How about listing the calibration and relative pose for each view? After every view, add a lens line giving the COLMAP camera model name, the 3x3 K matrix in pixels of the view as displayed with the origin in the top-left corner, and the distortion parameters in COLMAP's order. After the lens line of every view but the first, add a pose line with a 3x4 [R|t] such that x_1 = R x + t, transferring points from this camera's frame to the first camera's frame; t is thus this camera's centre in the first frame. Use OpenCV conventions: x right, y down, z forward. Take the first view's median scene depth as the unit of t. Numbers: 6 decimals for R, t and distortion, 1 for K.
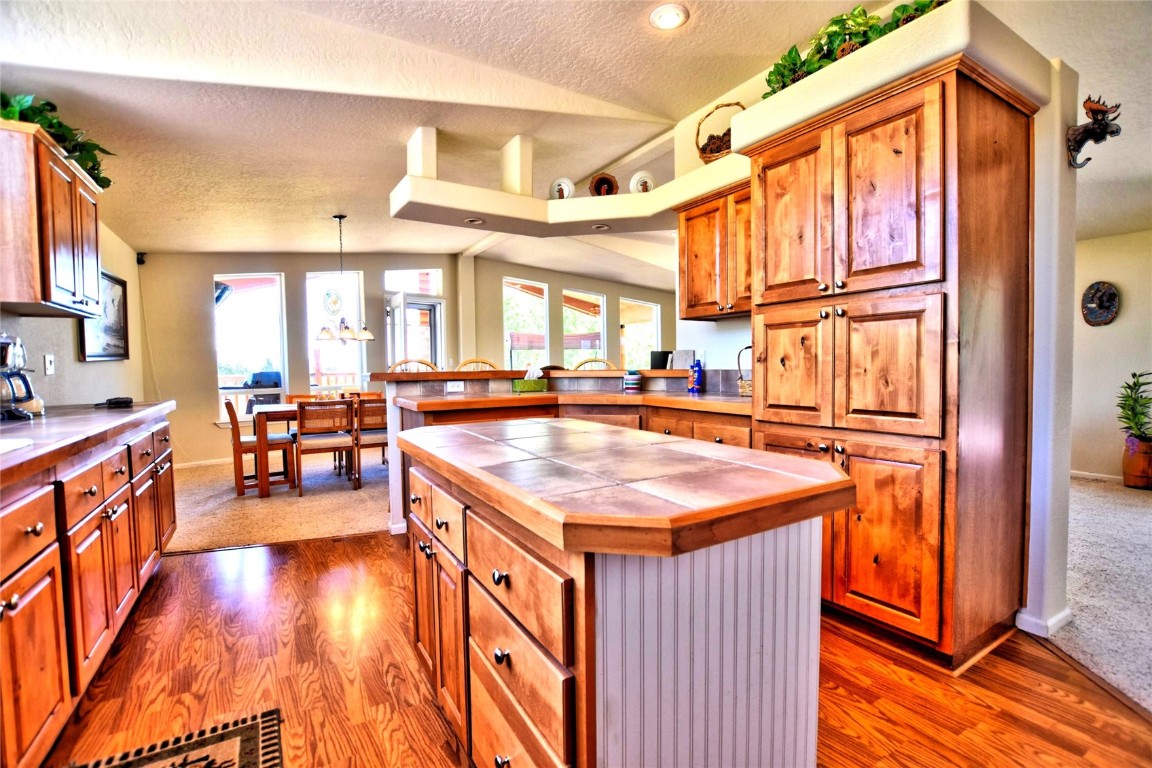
lens RADIAL K [[535.3, 0, 579.4], [0, 535.3, 388.7], [0, 0, 1]] dist [-0.026981, 0.000698]
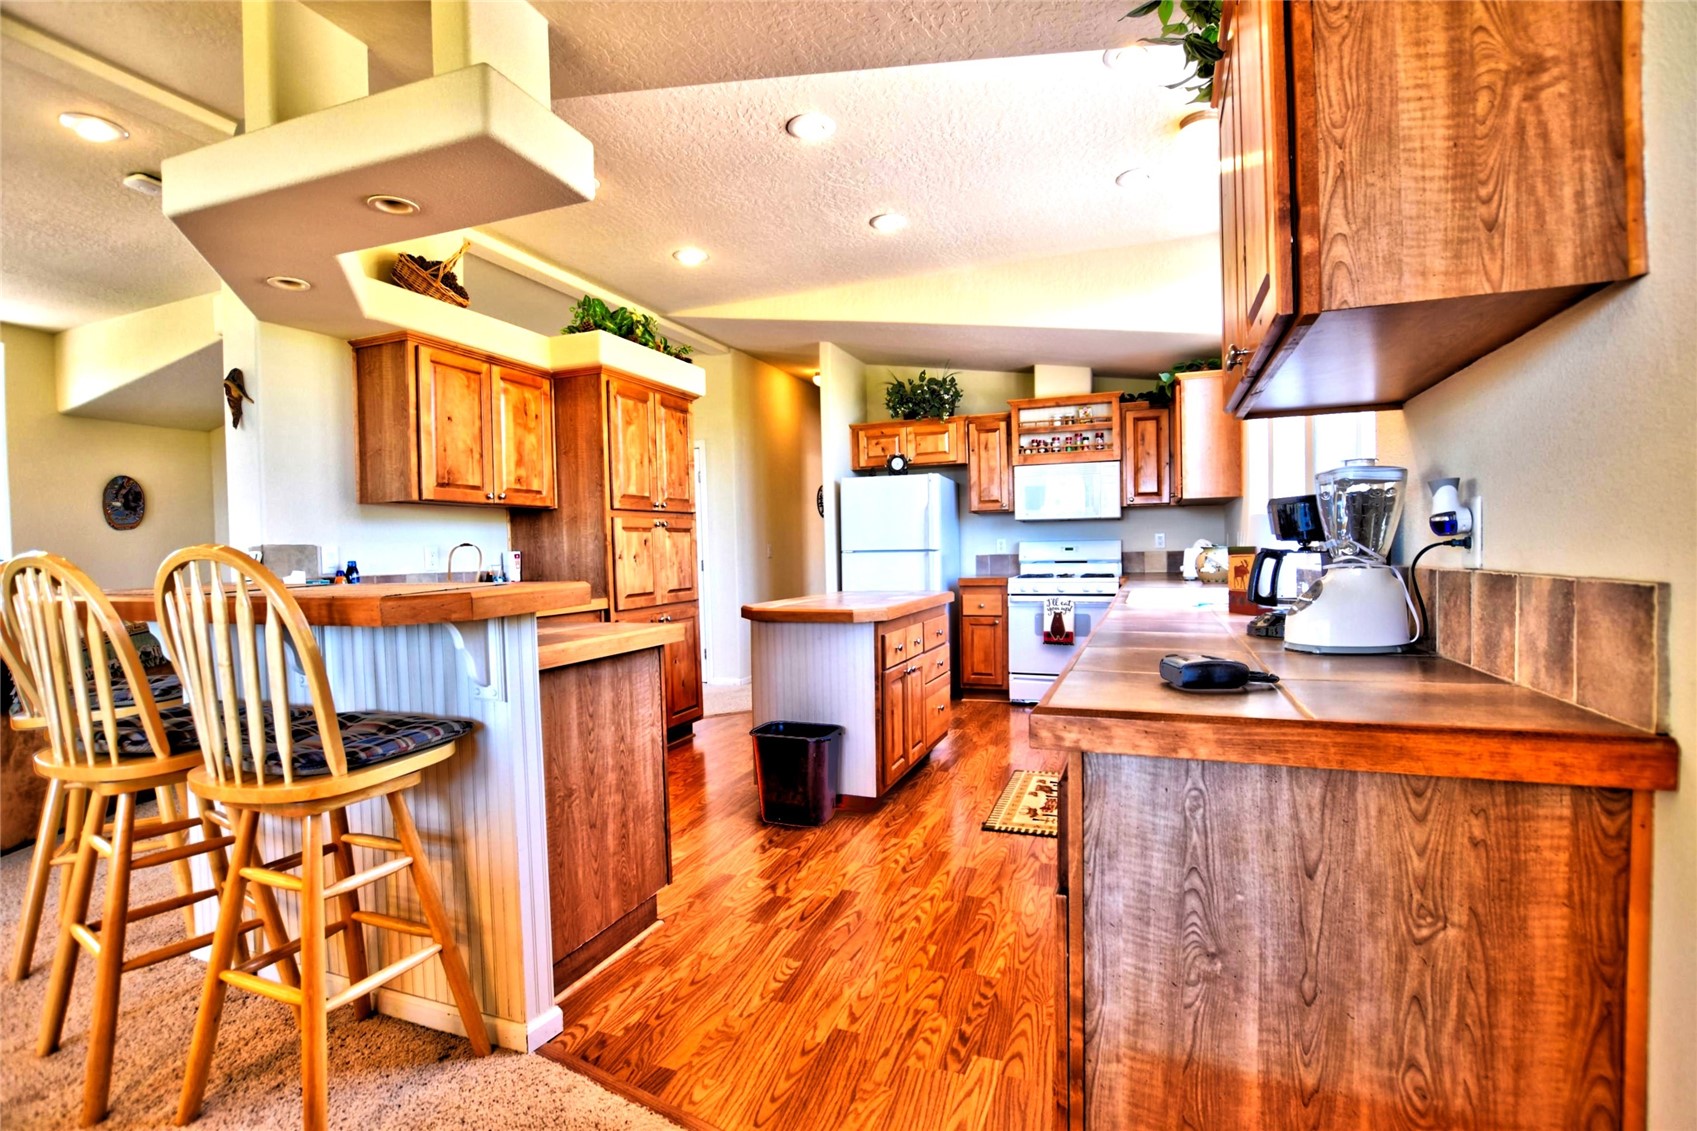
lens RADIAL K [[788.6, 0, 853.4], [0, 788.6, 572.3], [0, 0, 1]] dist [-0.026981, 0.000698]
pose [[-0.623646, 0.004290, 0.781695, -1.010002], [0.064716, 0.996835, 0.046161, -0.052382], [-0.779023, 0.079377, -0.621950, 1.303053]]
